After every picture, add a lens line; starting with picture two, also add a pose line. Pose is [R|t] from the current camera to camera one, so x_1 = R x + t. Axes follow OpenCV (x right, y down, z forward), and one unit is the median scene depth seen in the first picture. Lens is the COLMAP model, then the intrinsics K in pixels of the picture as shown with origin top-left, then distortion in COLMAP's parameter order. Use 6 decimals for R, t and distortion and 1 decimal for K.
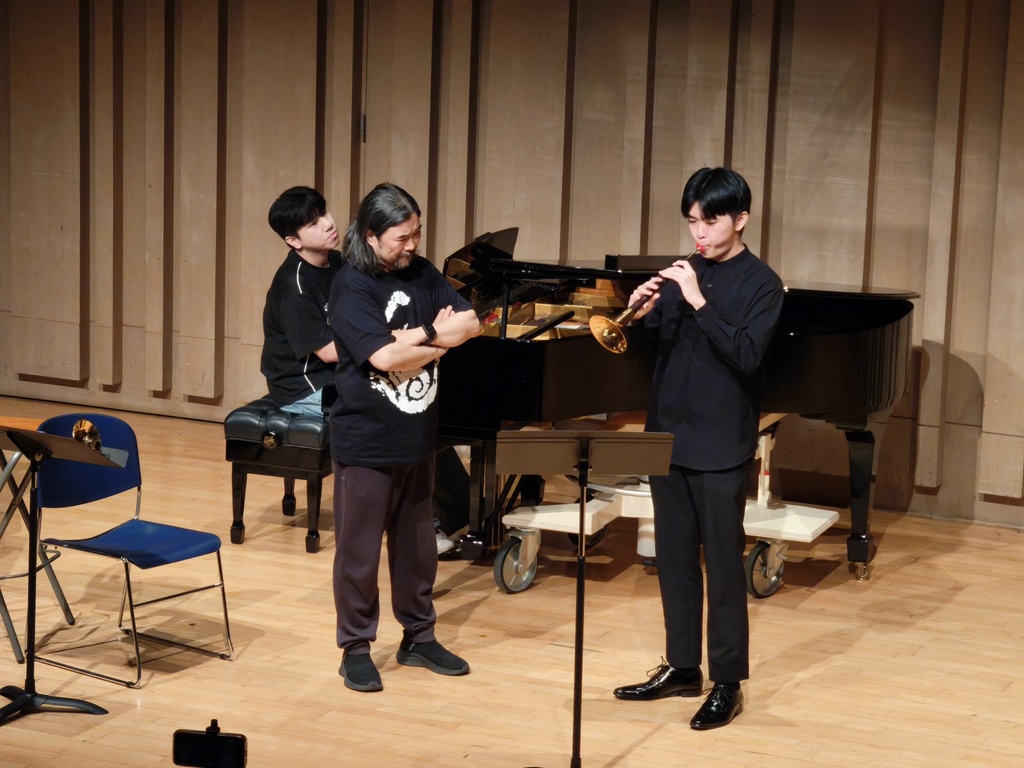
lens RADIAL K [[3445.0, 0, 516.8], [0, 3445.0, 442.9], [0, 0, 1]] dist [0.210959, 0.000000]
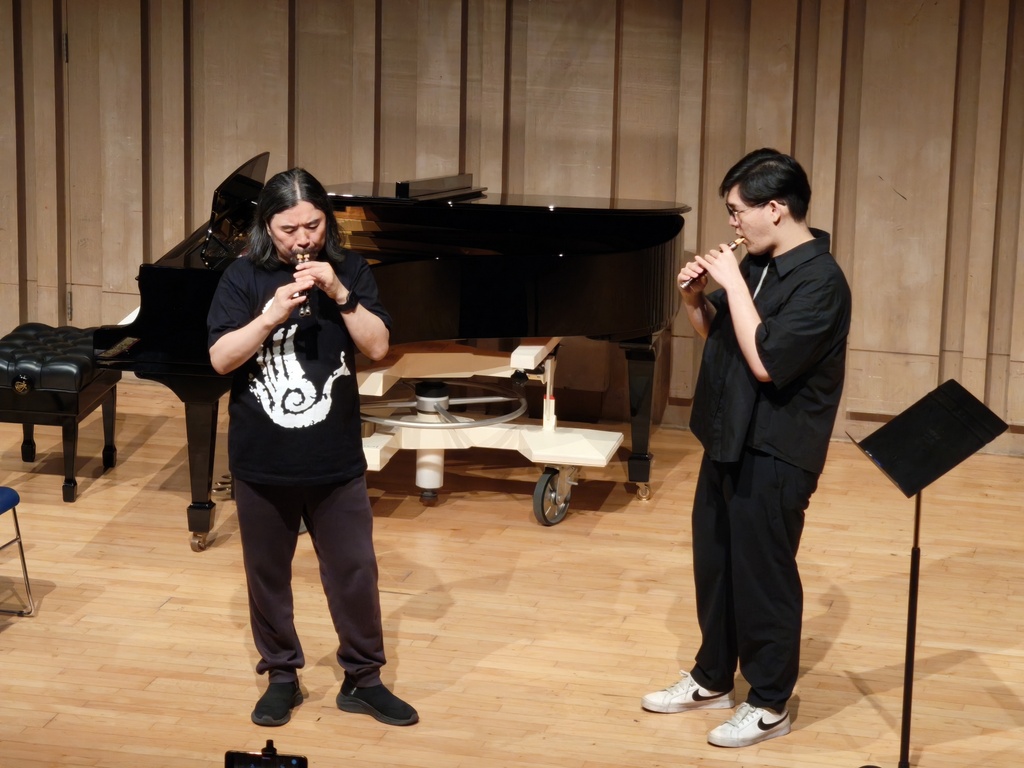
lens RADIAL K [[3445.0, 0, 510.1], [0, 3445.0, 373.7], [0, 0, 1]] dist [0.210959, 0.000000]
pose [[0.985863, -0.046877, 0.160864, -0.091712], [0.044217, 0.998820, 0.020077, -0.017211], [-0.161615, -0.012680, 0.986772, 0.044612]]
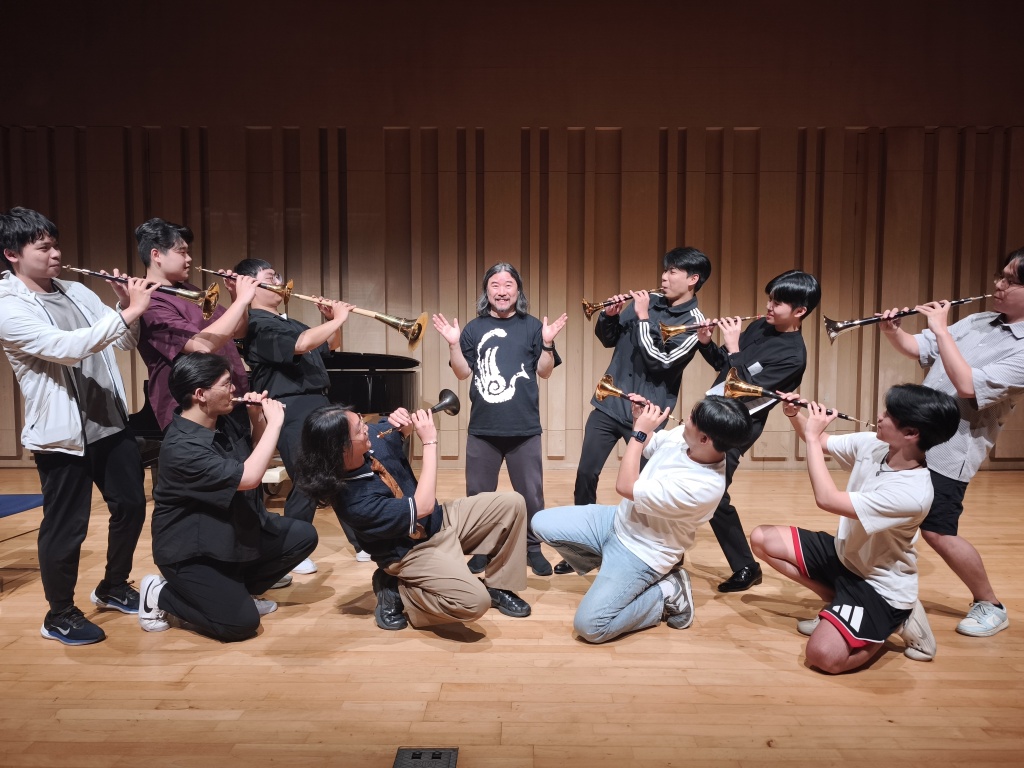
lens RADIAL K [[694.8, 0, 520.7], [0, 694.8, 387.1], [0, 0, 1]] dist [0.015478, -0.020969]
pose [[0.917516, -0.053806, 0.394042, -0.005803], [0.114028, 0.984798, -0.131037, 0.038910], [-0.381001, 0.165160, 0.909703, 0.551521]]
